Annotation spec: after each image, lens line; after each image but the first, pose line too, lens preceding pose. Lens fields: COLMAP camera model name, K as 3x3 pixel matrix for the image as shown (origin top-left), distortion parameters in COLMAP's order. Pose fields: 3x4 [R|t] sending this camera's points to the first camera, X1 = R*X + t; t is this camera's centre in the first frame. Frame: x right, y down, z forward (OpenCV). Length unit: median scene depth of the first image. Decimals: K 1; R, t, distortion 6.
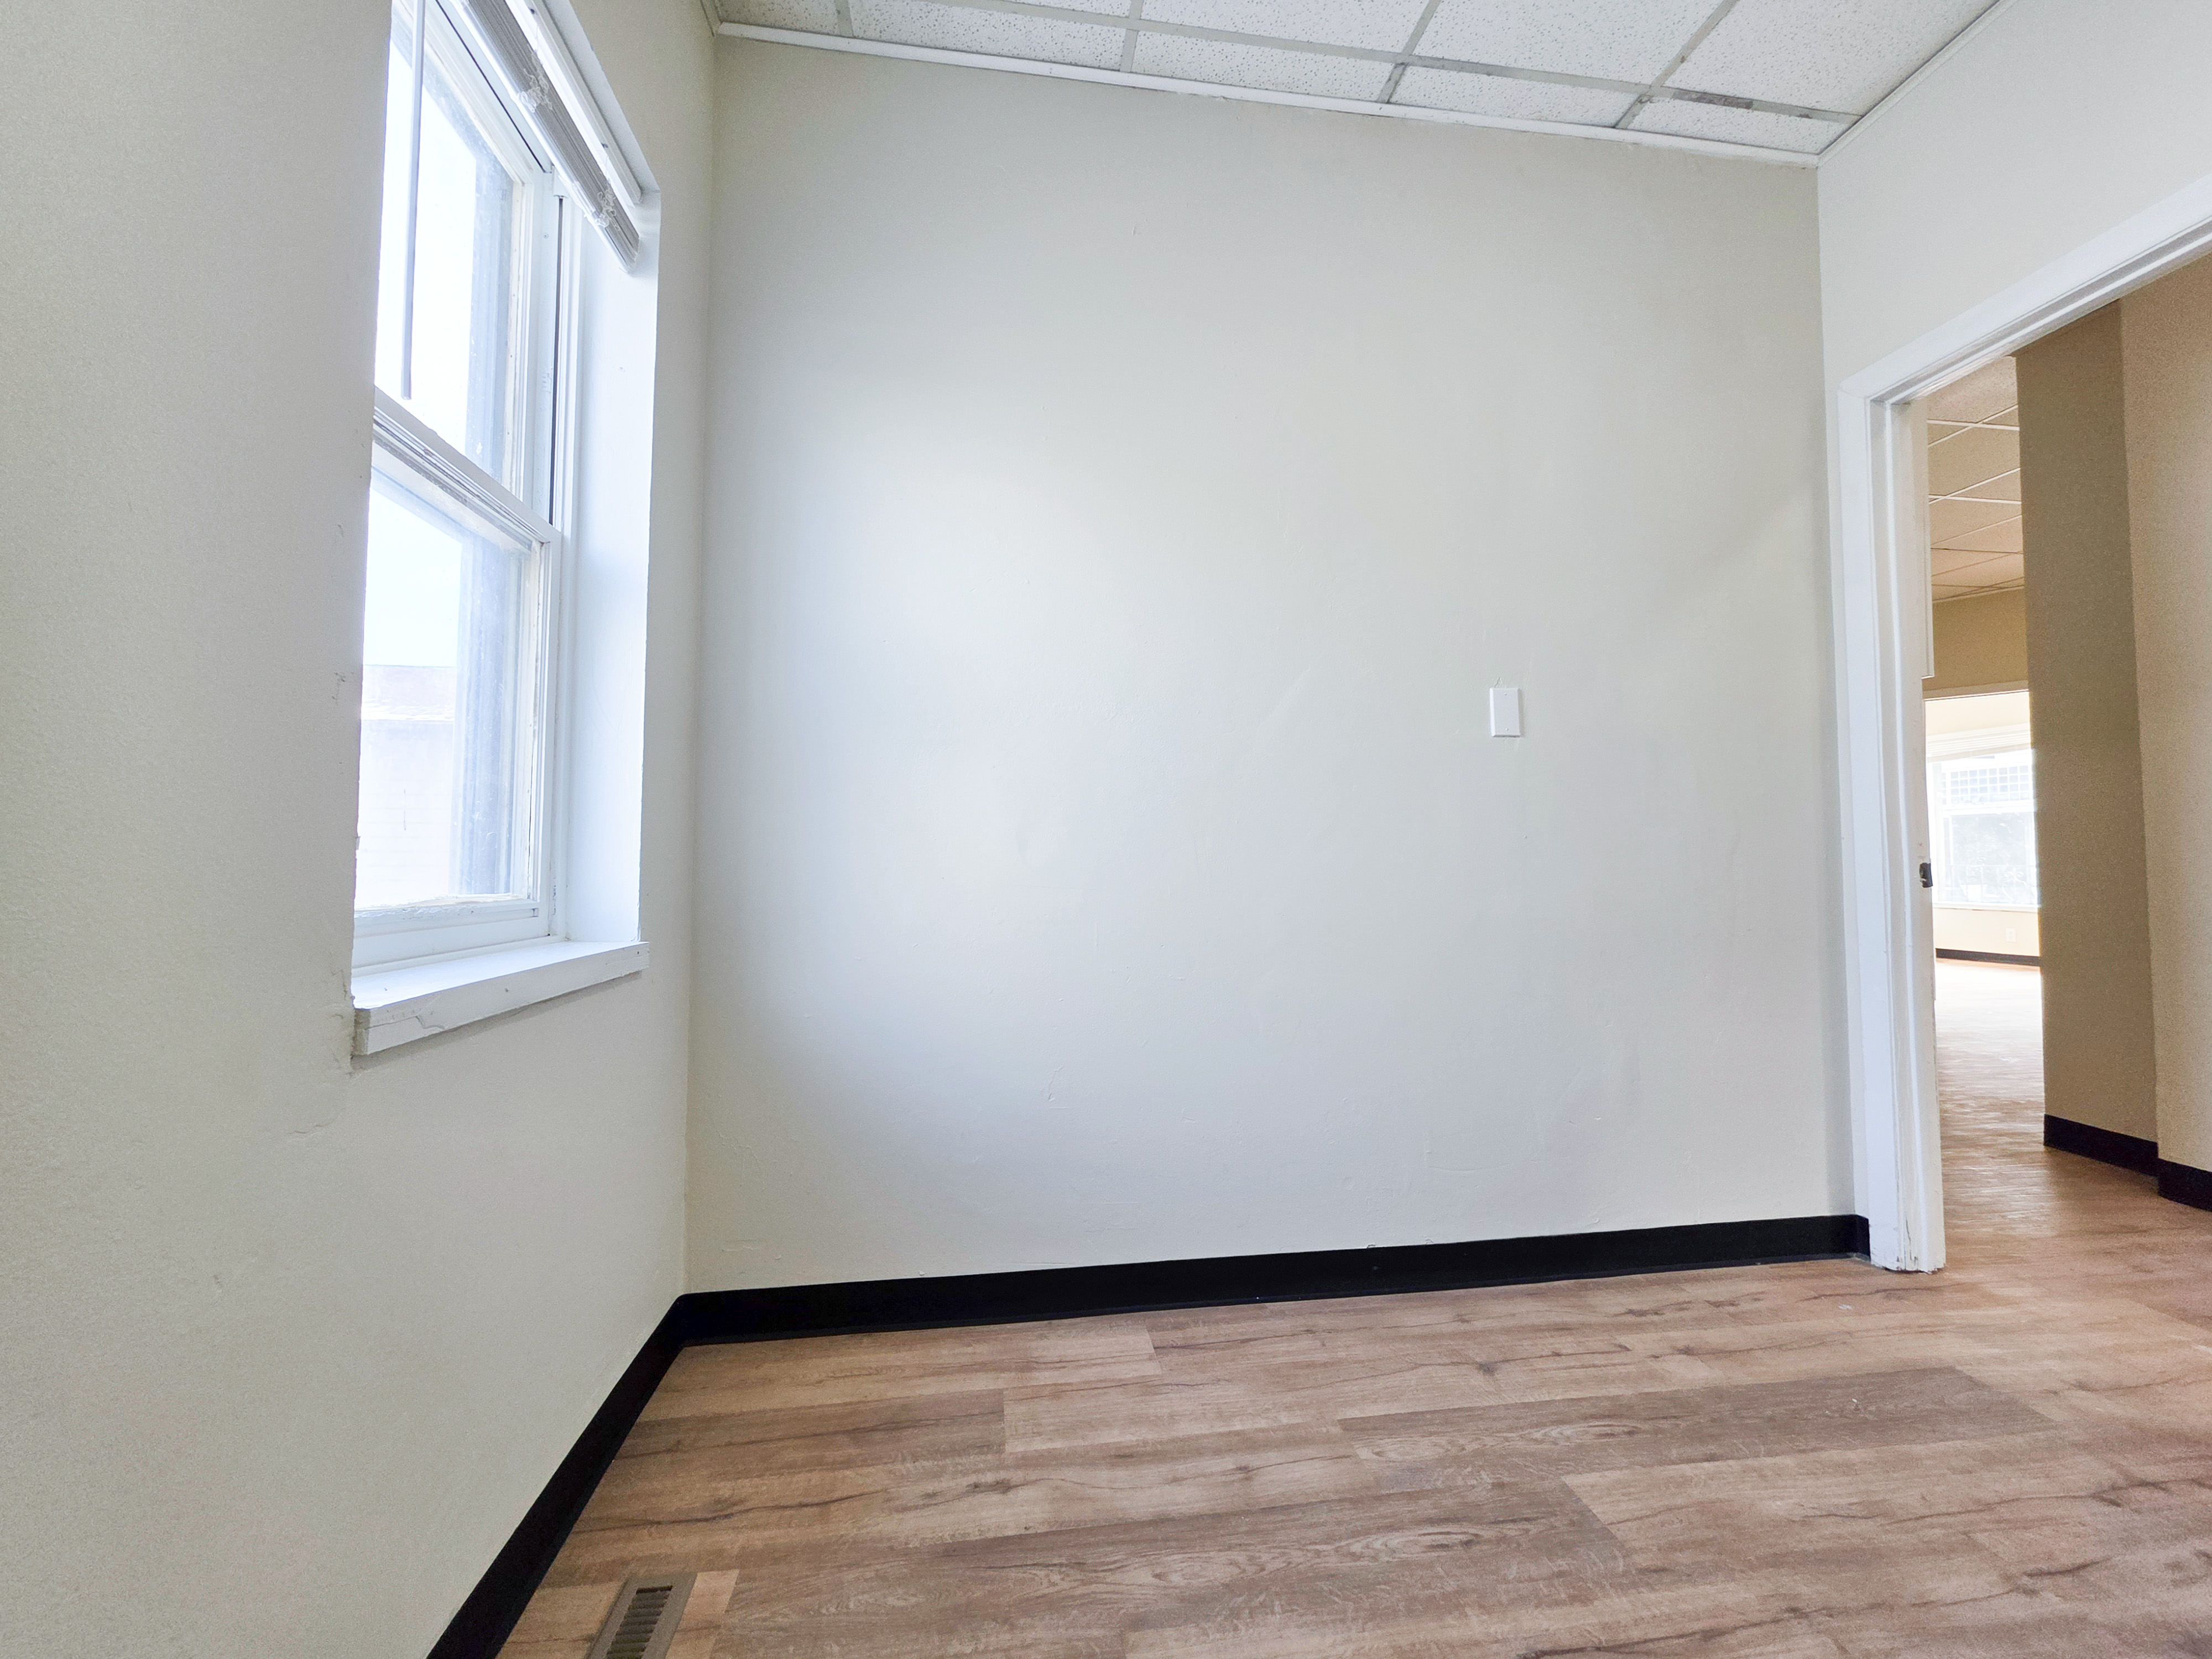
lens RADIAL K [[882.1, 0, 1095.6], [0, 882.1, 827.0], [0, 0, 1]] dist [0.000806, 0.000649]
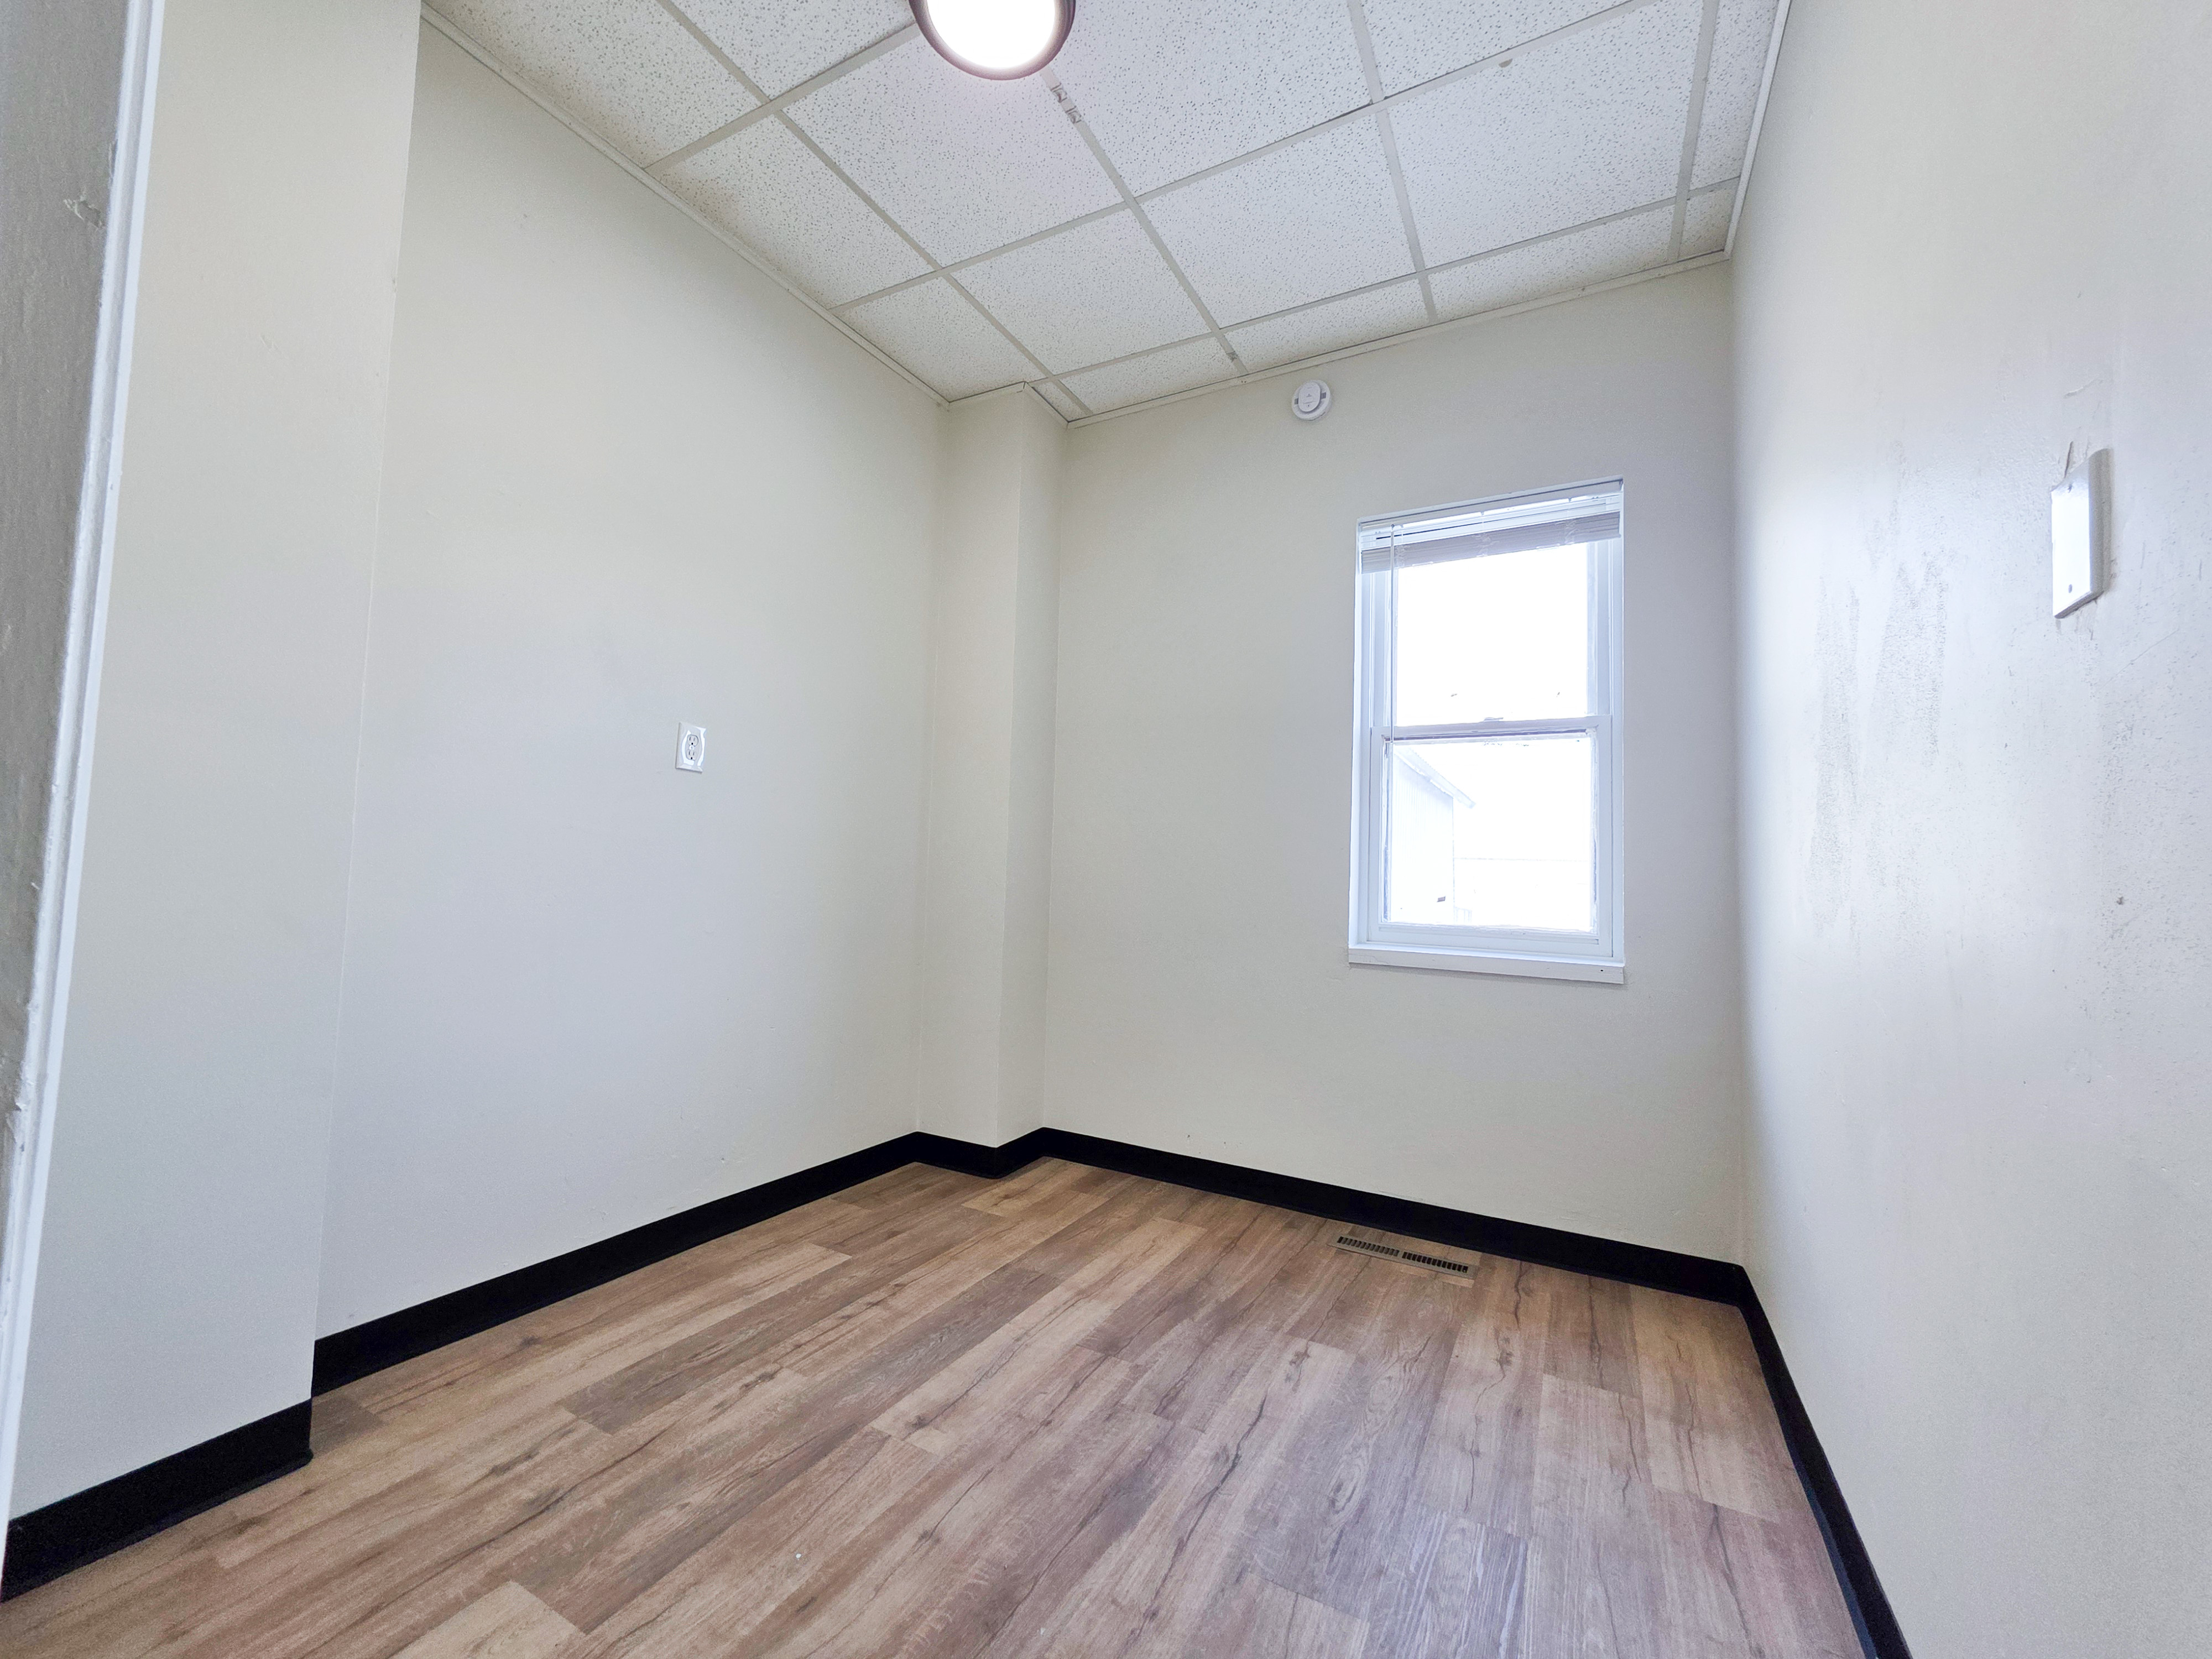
lens RADIAL K [[883.9, 0, 1093.3], [0, 883.9, 824.6], [0, 0, 1]] dist [0.001374, 0.000309]
pose [[-0.594900, -0.065558, -0.801122, 1.254264], [0.000016, 0.996667, -0.081572, 0.011557], [0.803800, -0.048540, -0.592917, 1.159153]]
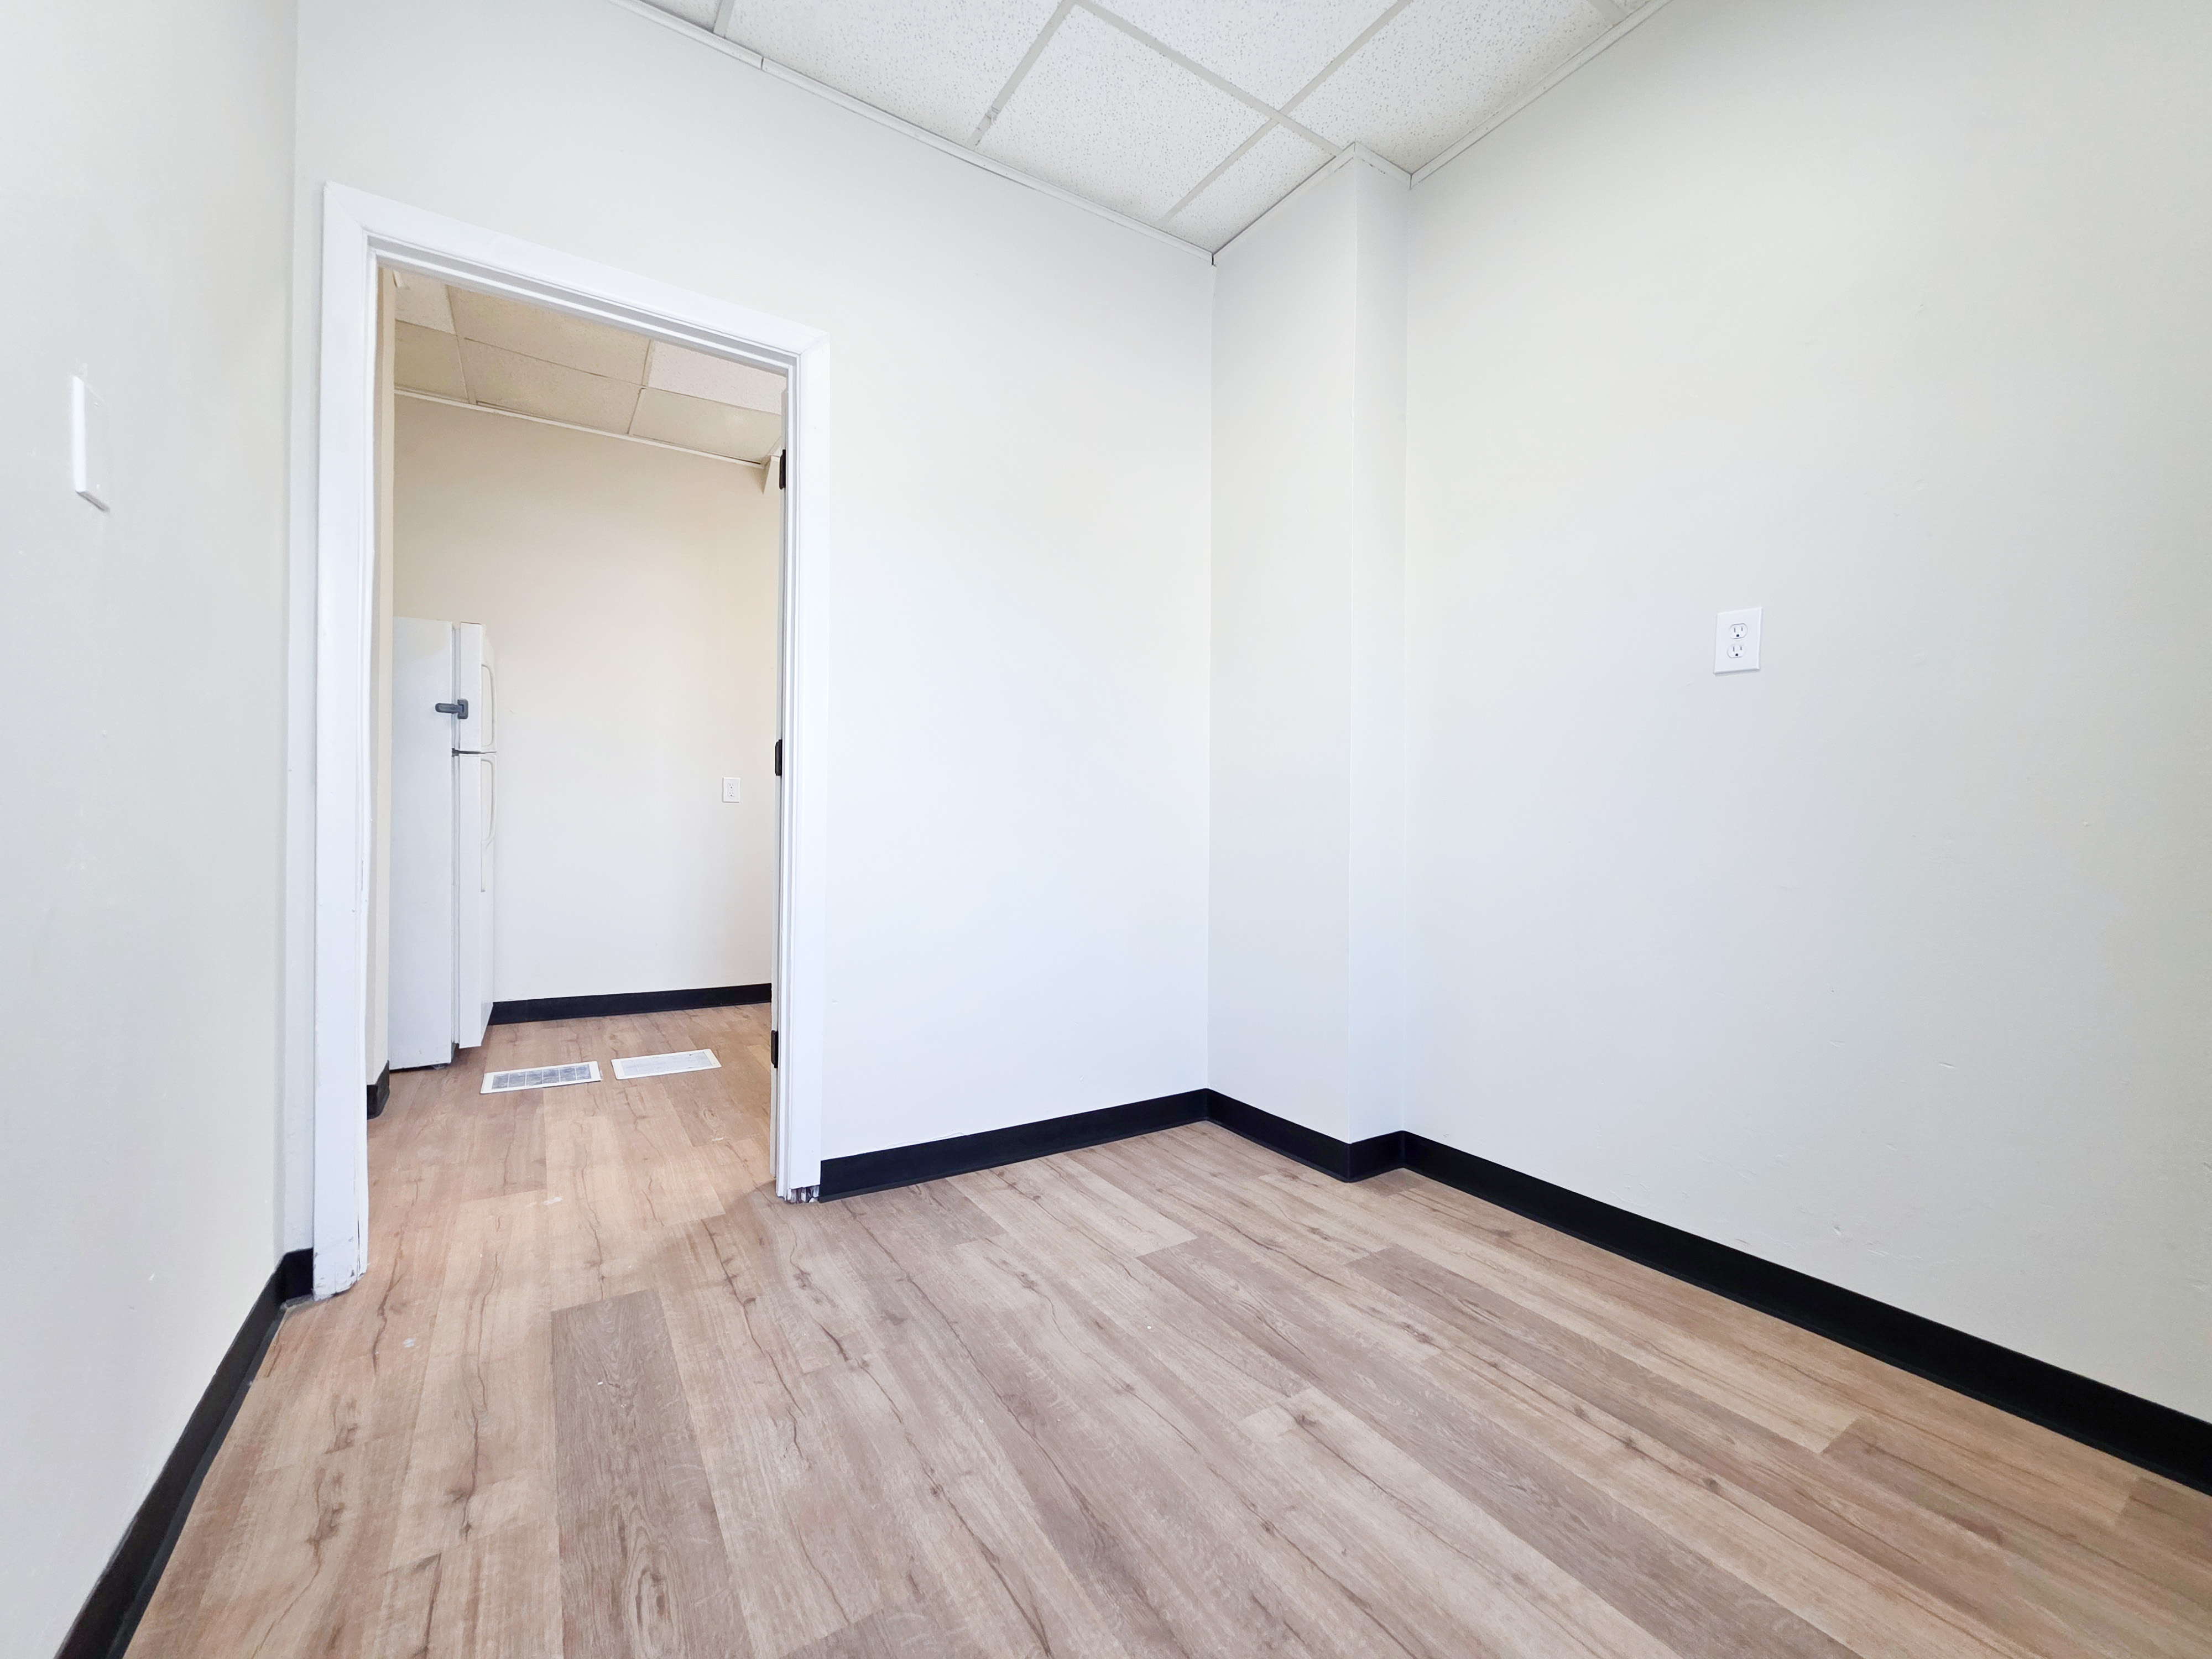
lens RADIAL K [[874.8, 0, 1095.2], [0, 874.8, 822.6], [0, 0, 1]] dist [0.000463, 0.000205]
pose [[-0.427106, -0.000213, 0.904201, -0.189542], [-0.047221, 0.998641, -0.022070, 0.056655], [-0.902967, -0.052123, -0.426536, 0.943325]]
